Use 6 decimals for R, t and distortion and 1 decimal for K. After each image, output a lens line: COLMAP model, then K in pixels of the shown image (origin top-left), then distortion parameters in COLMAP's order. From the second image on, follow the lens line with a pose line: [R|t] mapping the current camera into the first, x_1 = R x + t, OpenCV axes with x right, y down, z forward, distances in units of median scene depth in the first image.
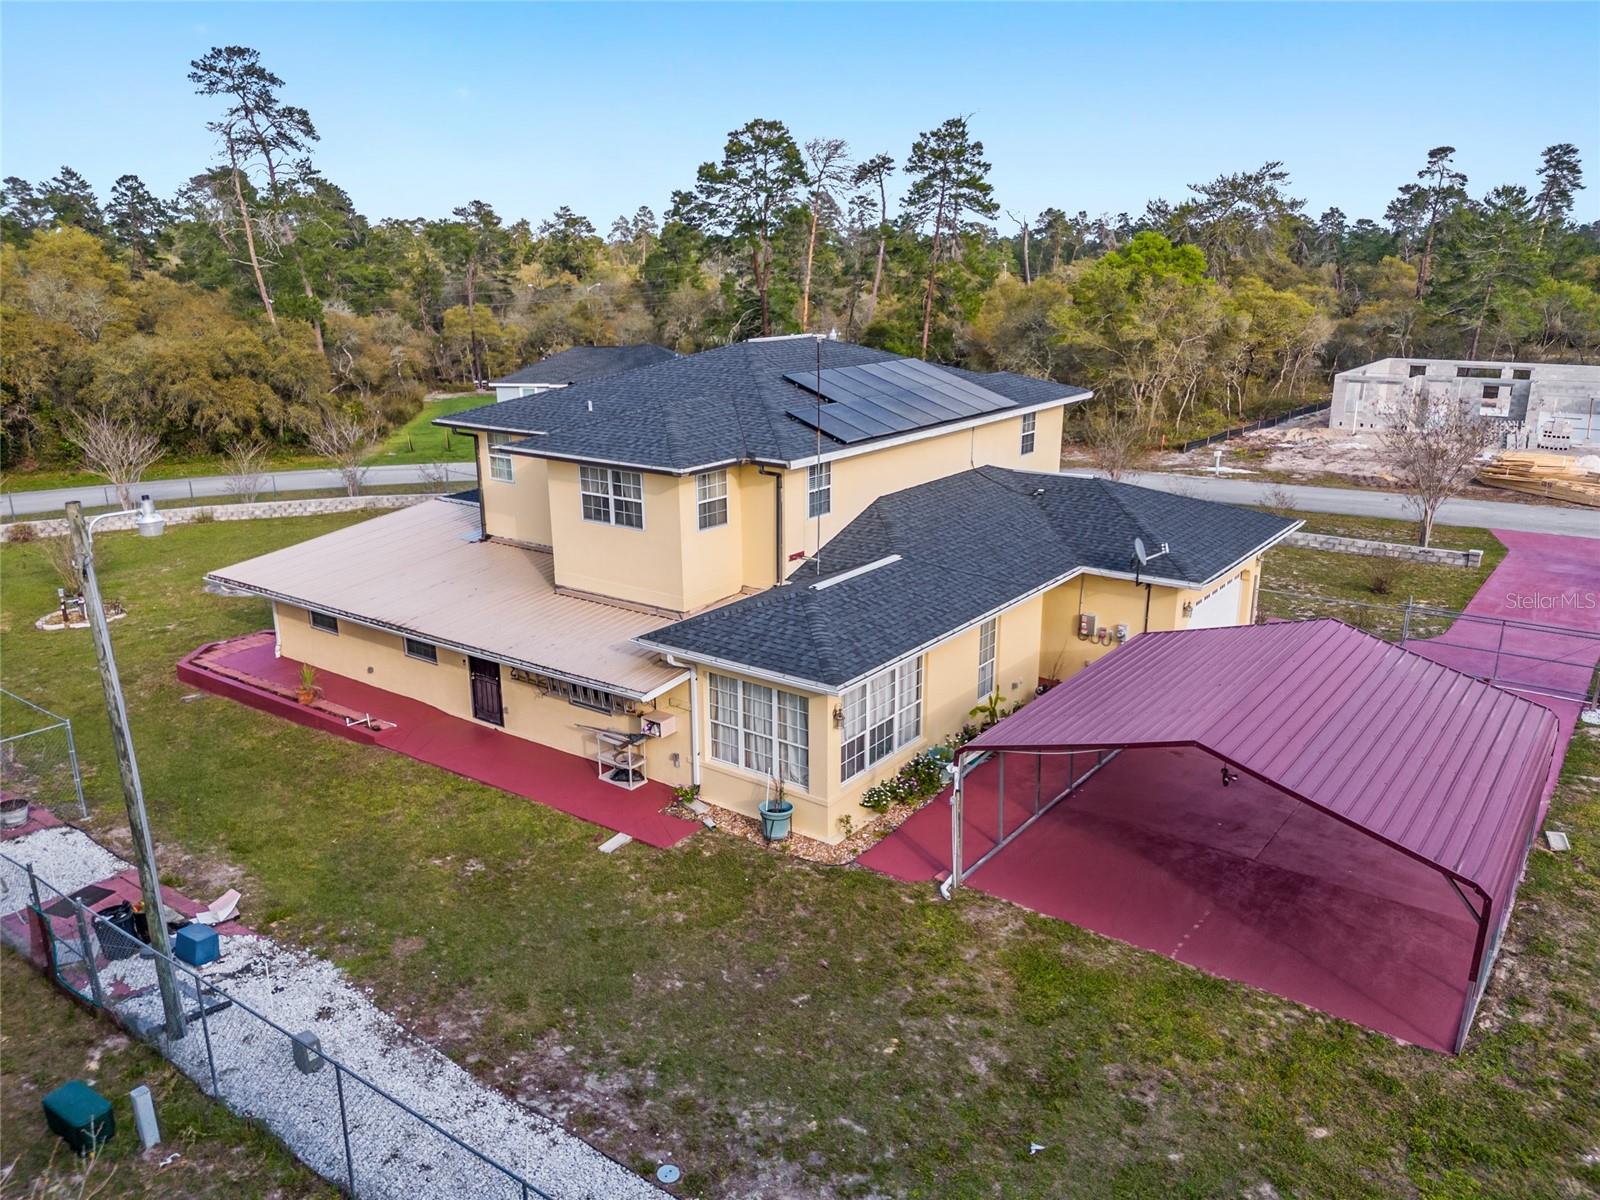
lens RADIAL K [[1180.6, 0, 800.0], [0, 1180.6, 600.0], [0, 0, 1]] dist [0.054695, -0.049606]
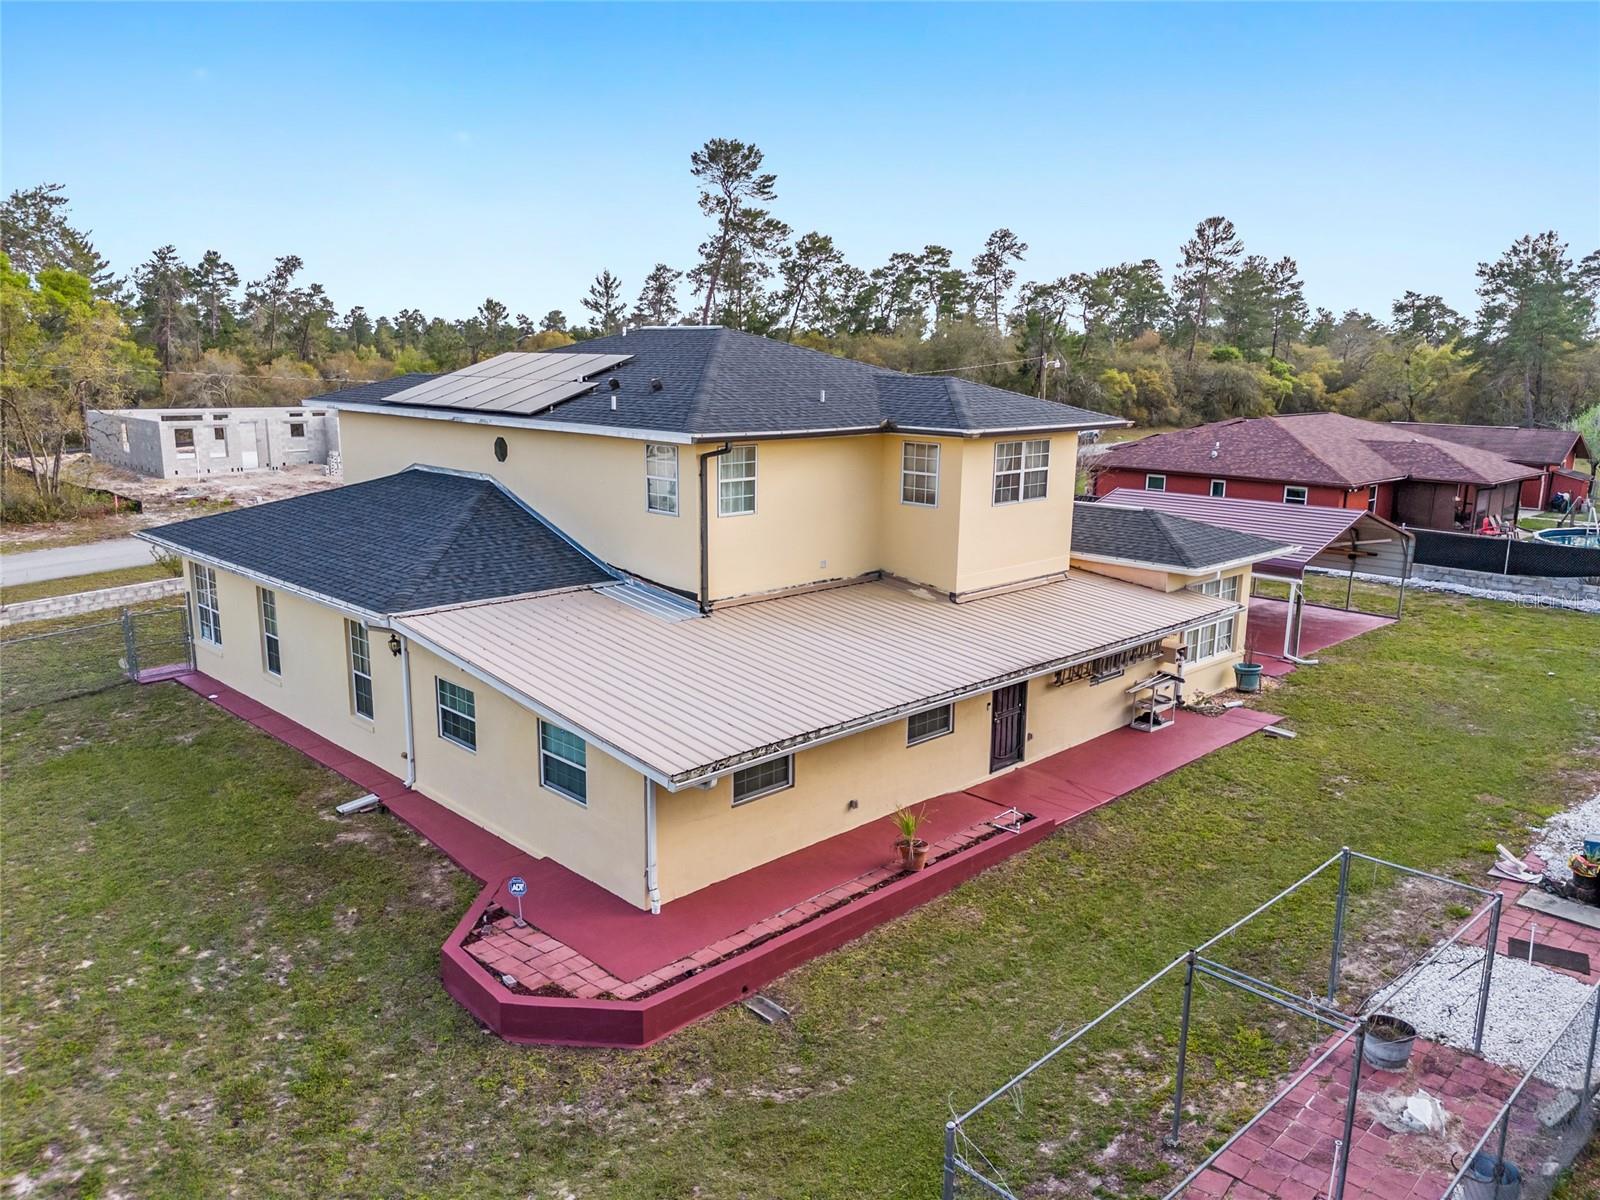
lens RADIAL K [[1180.6, 0, 800.0], [0, 1180.6, 600.0], [0, 0, 1]] dist [0.054695, -0.049606]
pose [[0.154119, -0.191165, 0.969383, -1.066581], [0.260524, 0.954248, 0.146760, -0.165453], [-0.953087, 0.229929, 0.196871, 0.958366]]
